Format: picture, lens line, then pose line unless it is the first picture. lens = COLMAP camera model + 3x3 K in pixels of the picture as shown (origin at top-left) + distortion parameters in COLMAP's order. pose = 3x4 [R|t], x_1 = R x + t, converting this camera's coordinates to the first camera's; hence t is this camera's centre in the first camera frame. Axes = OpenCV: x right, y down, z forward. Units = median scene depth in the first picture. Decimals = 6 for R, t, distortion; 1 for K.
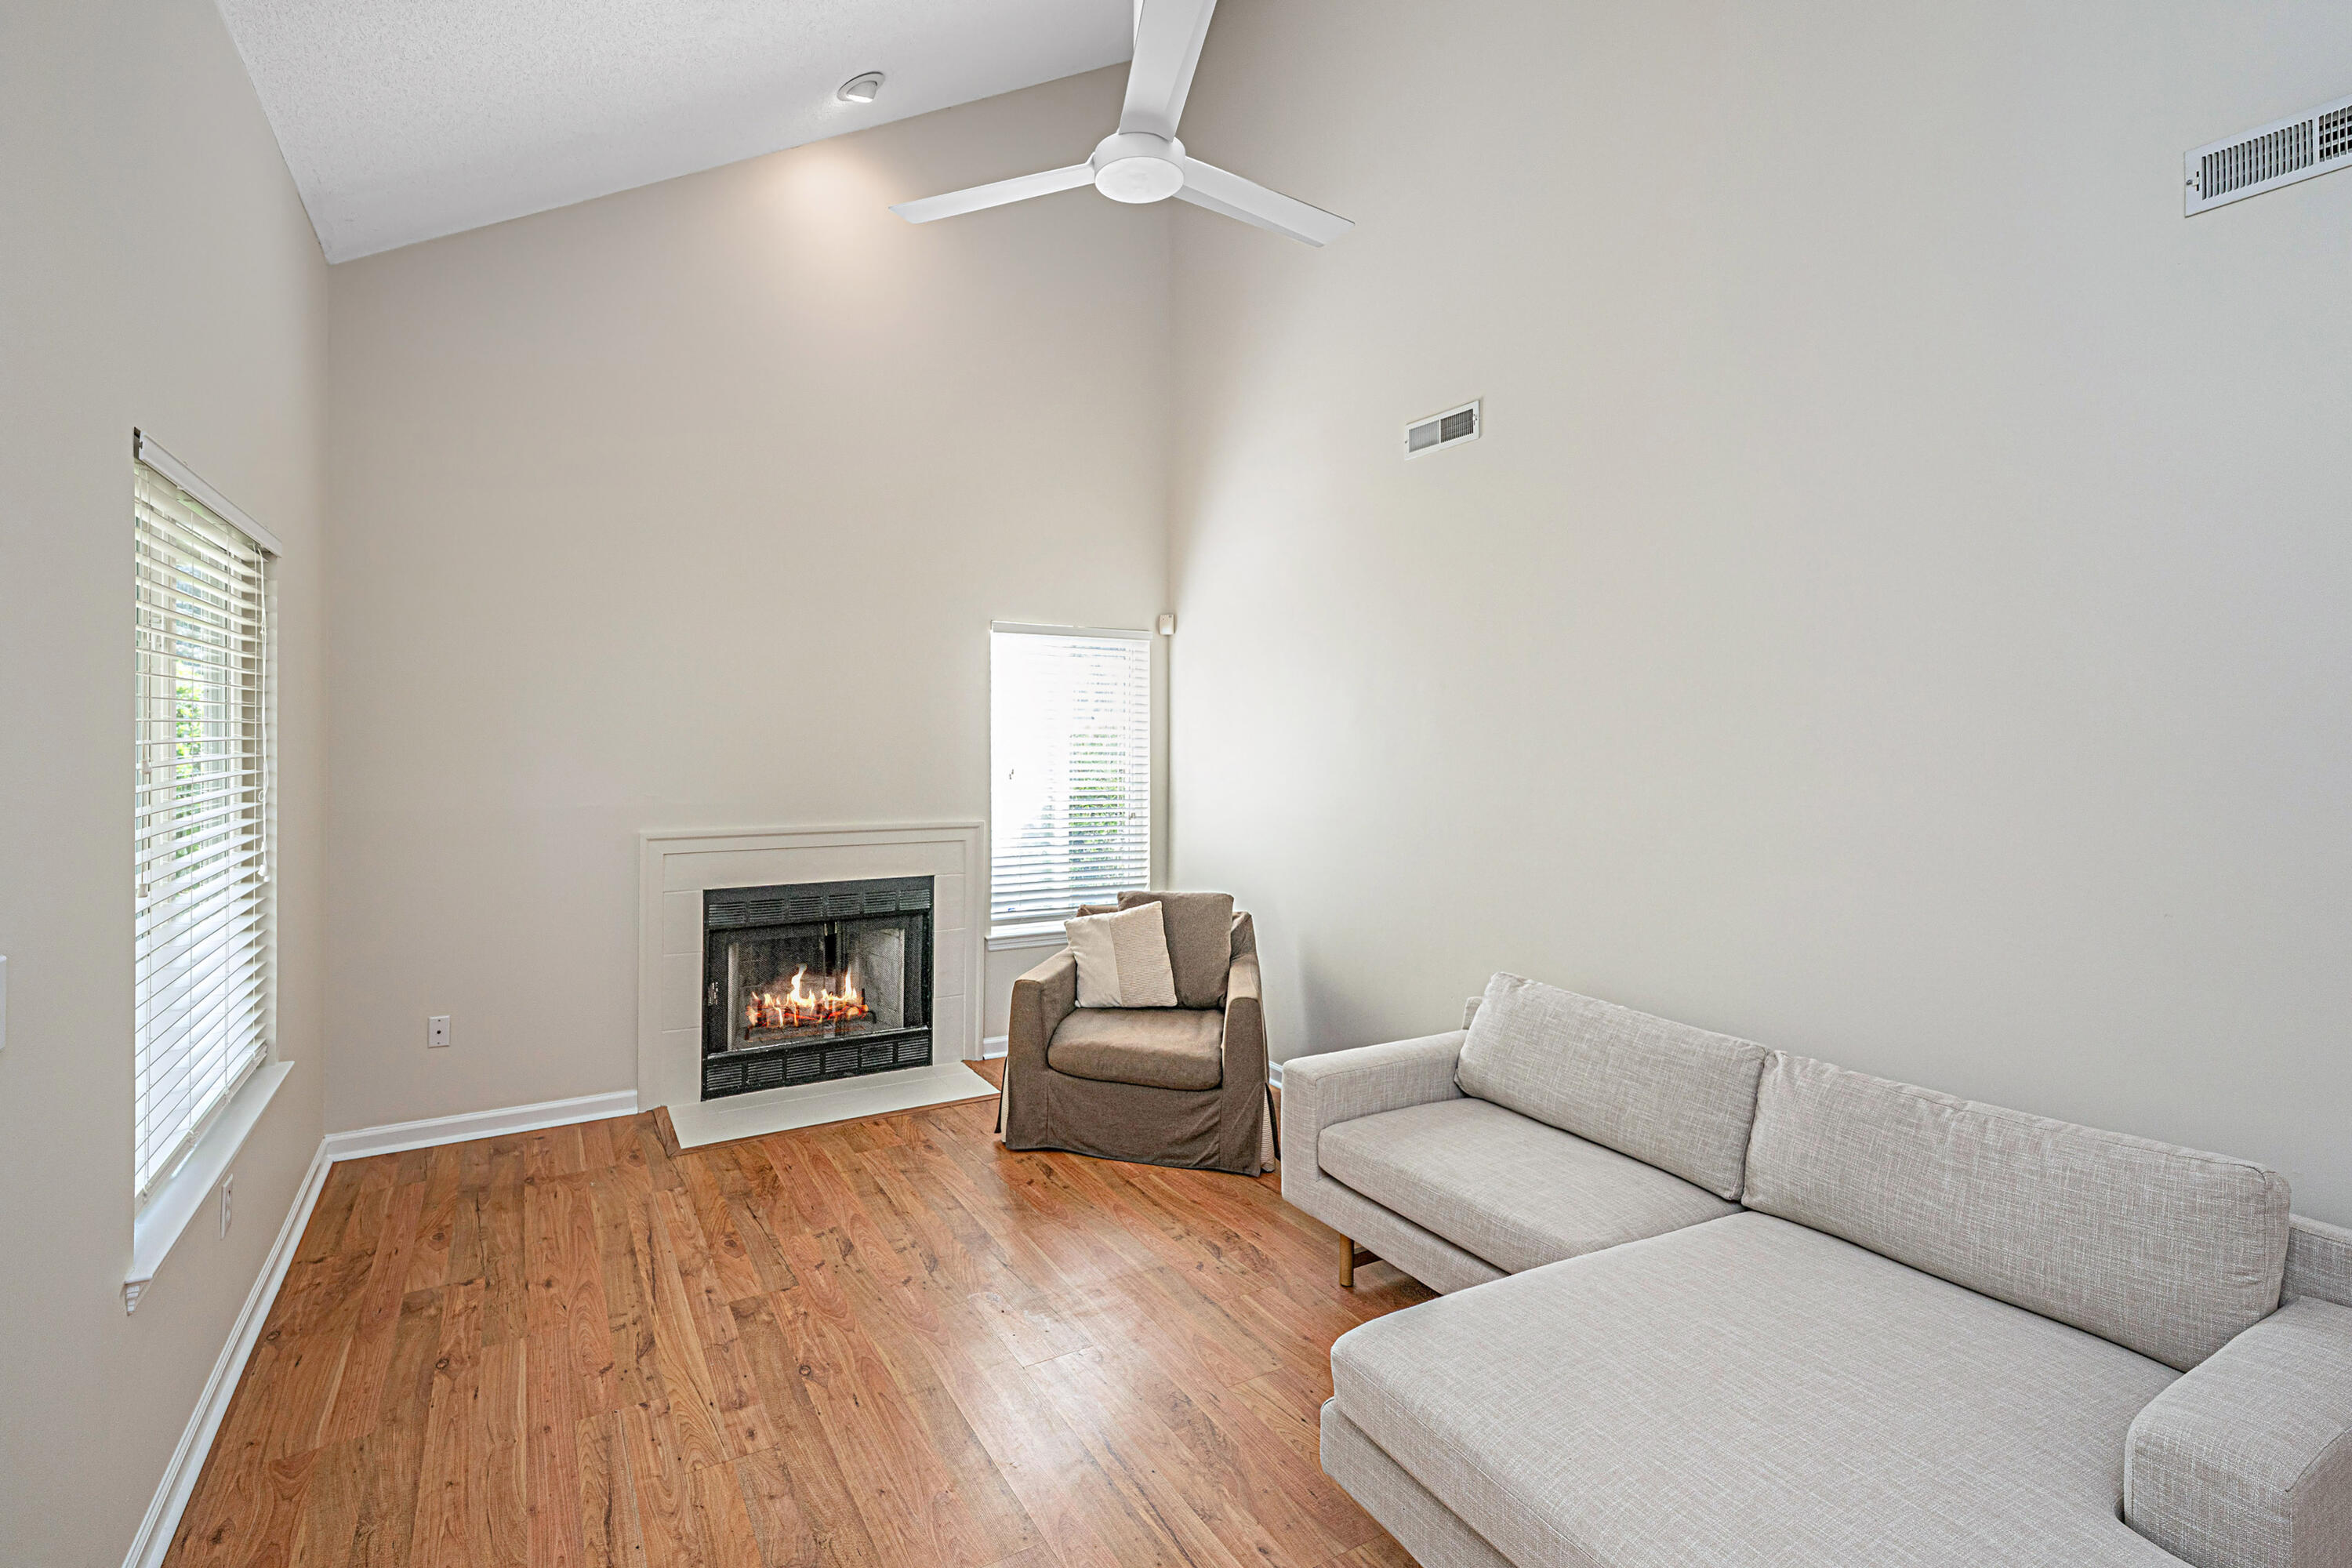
lens RADIAL K [[1005.2, 0, 1176.5], [0, 1005.2, 731.6], [0, 0, 1]] dist [-0.000019, -0.000105]
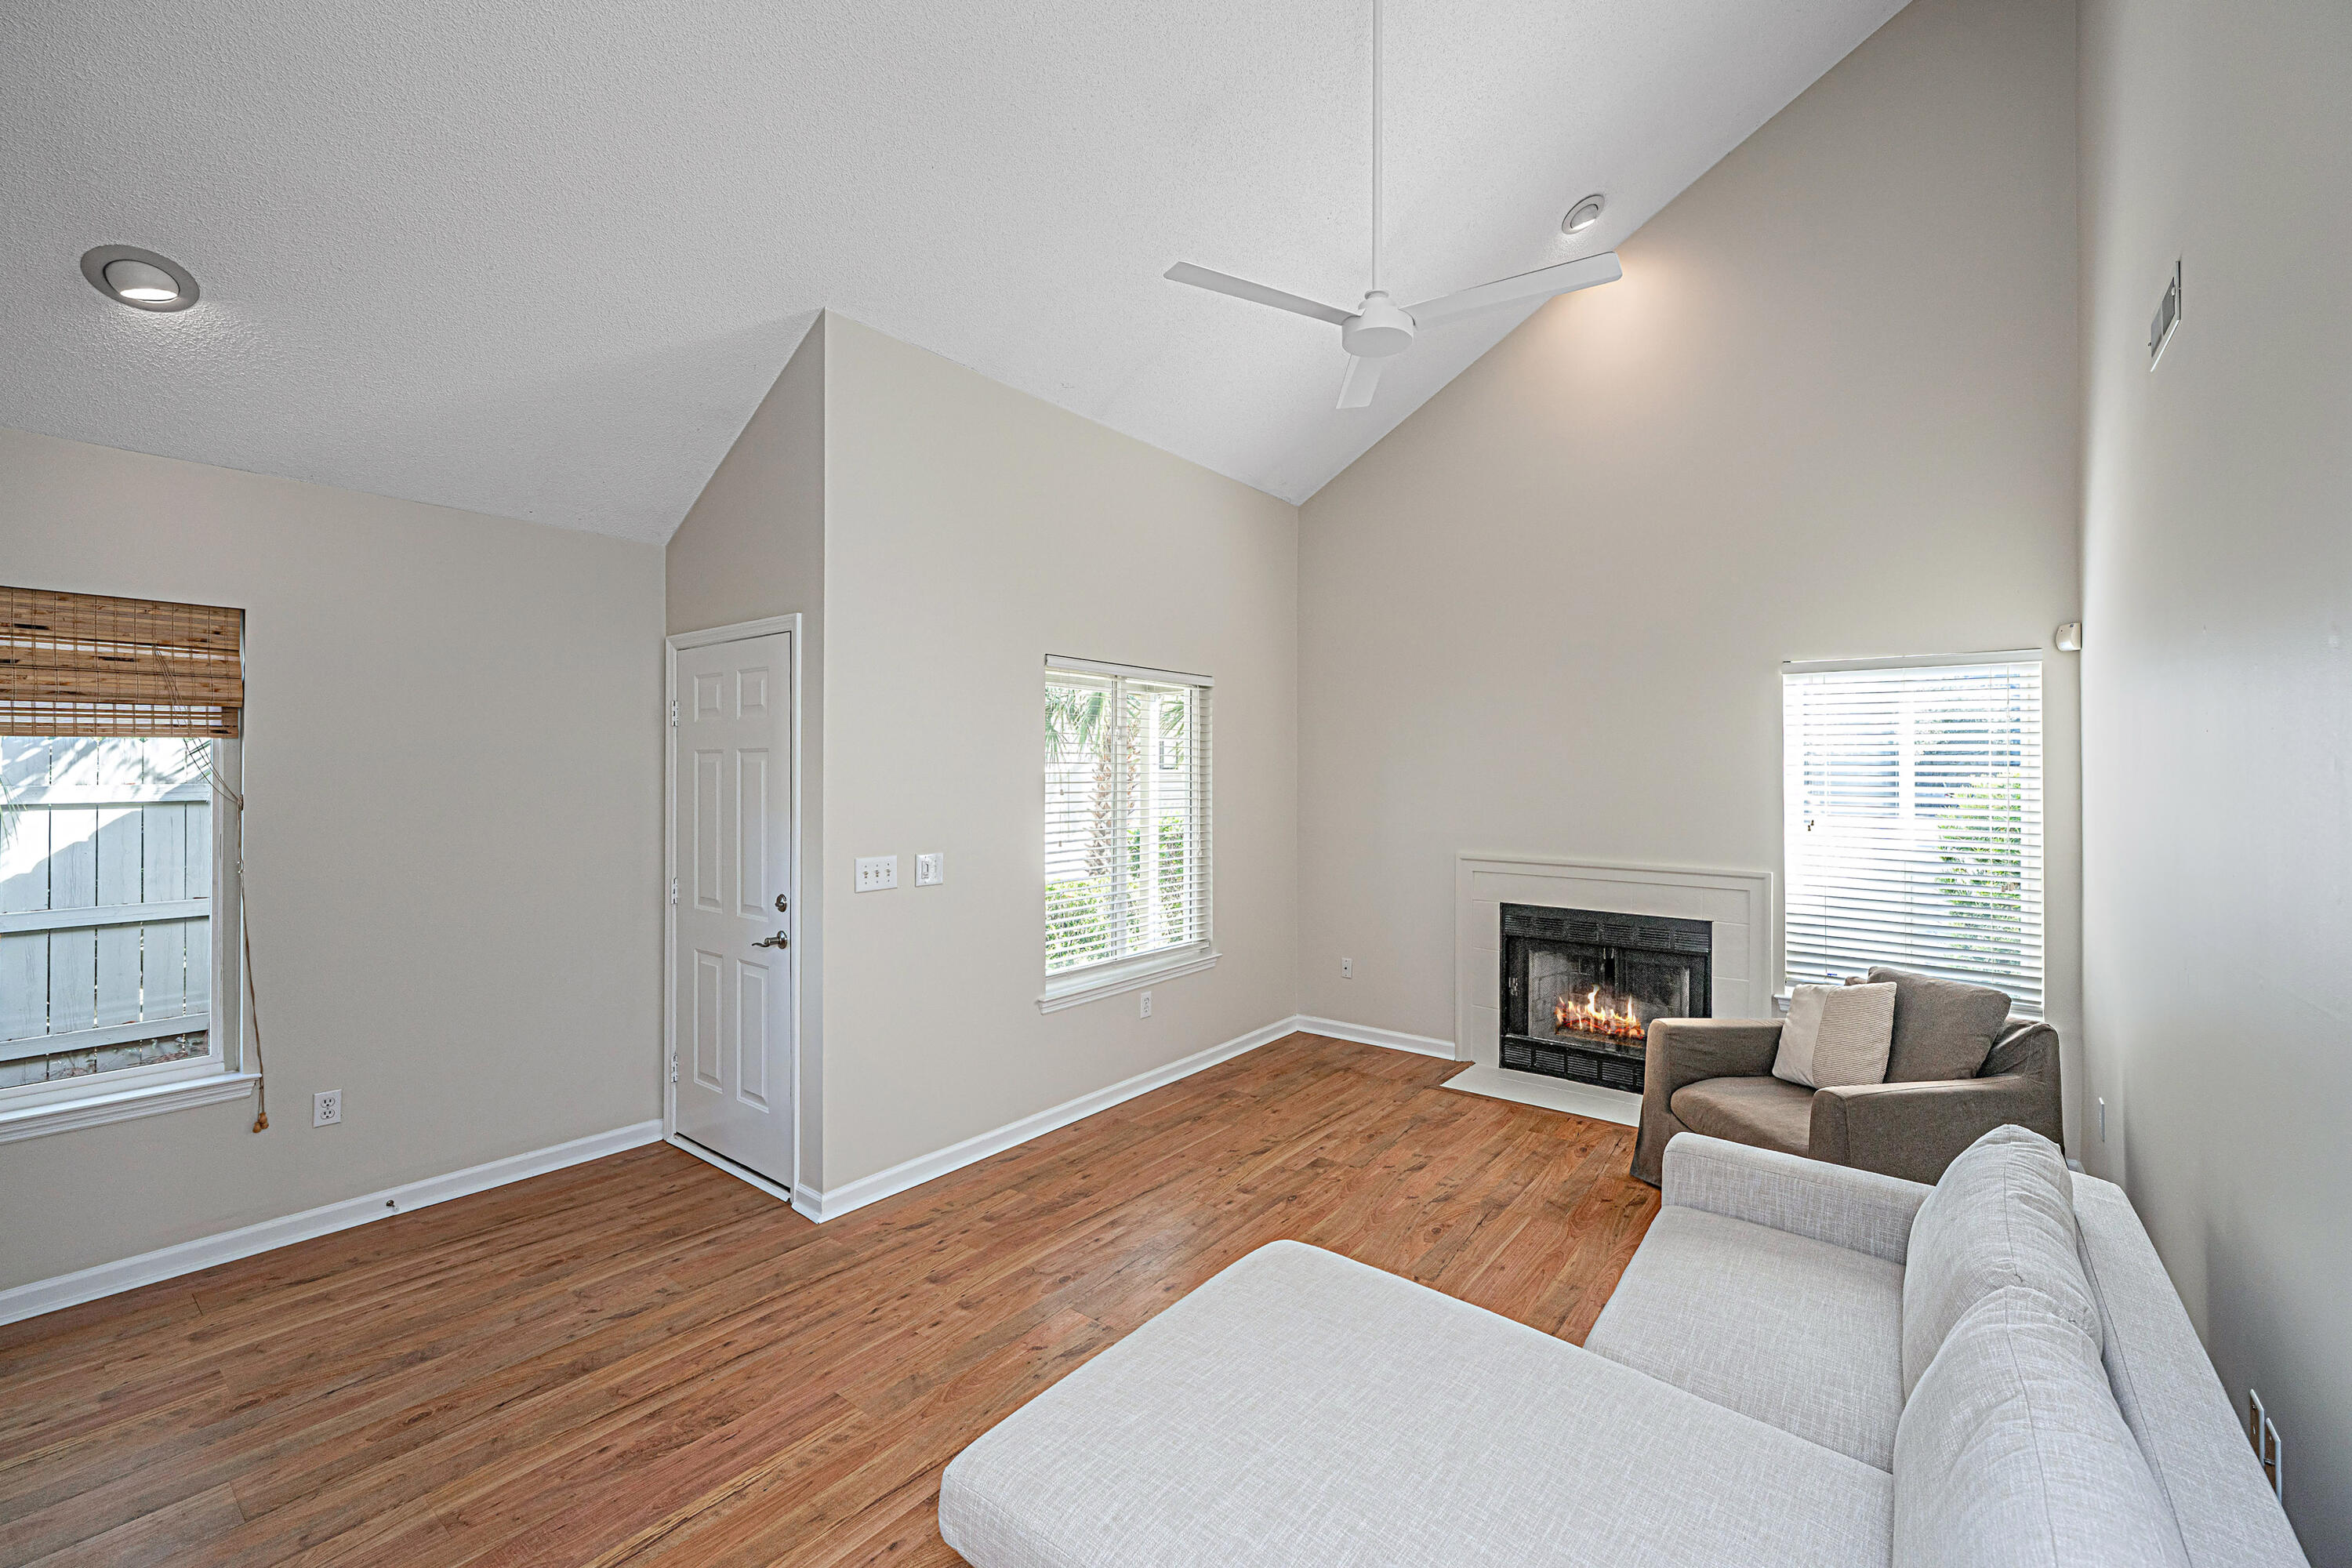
lens RADIAL K [[951.2, 0, 1185.4], [0, 951.2, 777.9], [0, 0, 1]] dist [0.001037, 0.000286]
pose [[0.411287, 0.002170, -0.911503, 0.465384], [-0.001957, 0.999997, 0.001498, -0.002076], [0.911504, 0.001168, 0.411290, 0.136456]]
